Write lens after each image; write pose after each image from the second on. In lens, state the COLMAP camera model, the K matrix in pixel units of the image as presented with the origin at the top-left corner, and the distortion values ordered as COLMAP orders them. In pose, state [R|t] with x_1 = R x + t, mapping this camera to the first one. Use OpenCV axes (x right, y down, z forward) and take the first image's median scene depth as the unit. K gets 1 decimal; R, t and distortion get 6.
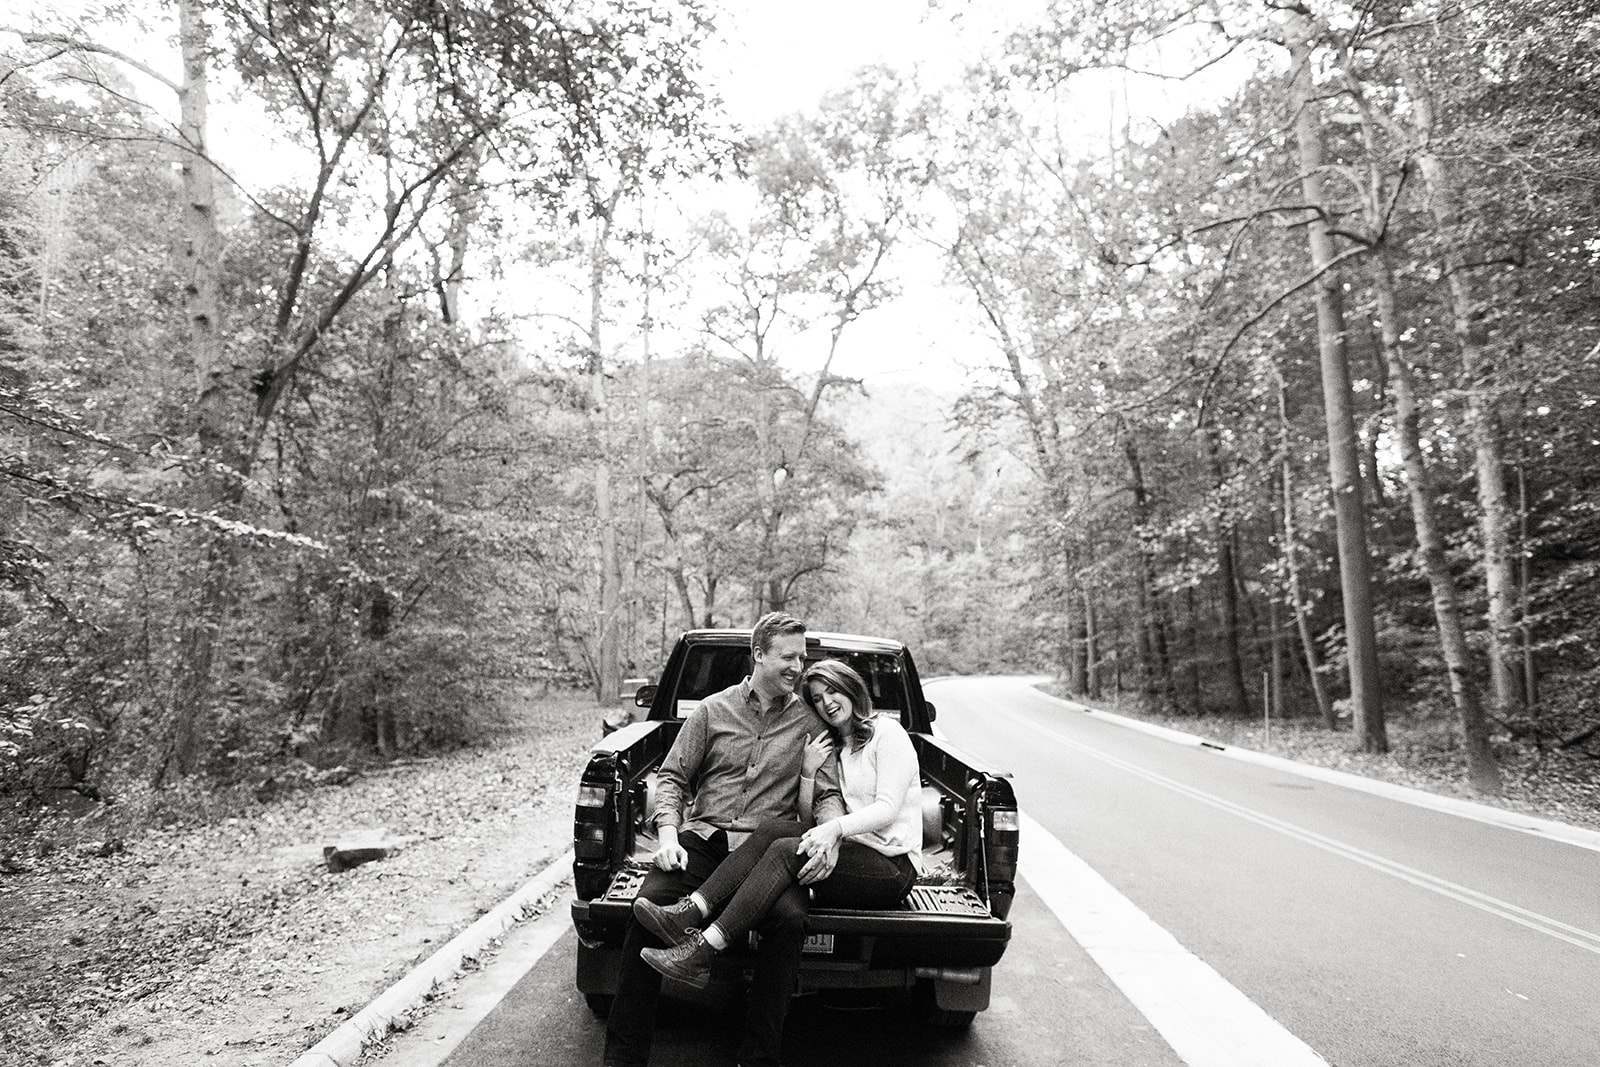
lens RADIAL K [[2756.4, 0, 795.7], [0, 2756.4, 256.6], [0, 0, 1]] dist [0.024714, -0.057353]
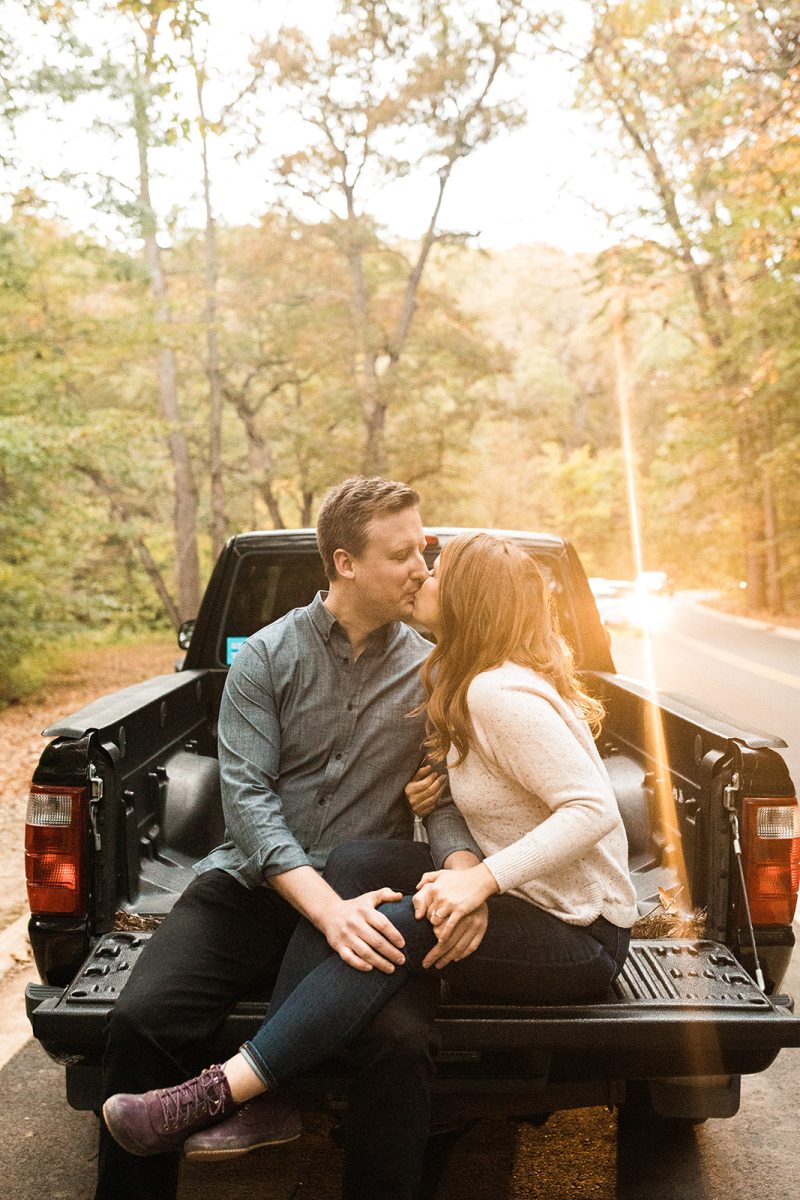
lens RADIAL K [[2067.3, 0, 400.5], [0, 2067.3, 600.4], [0, 0, 1]] dist [0.024714, -0.057353]
pose [[0.998933, -0.044428, -0.012586, 0.004213], [0.045764, 0.988870, 0.141571, 0.063697], [0.006157, -0.141996, 0.989848, 0.389348]]
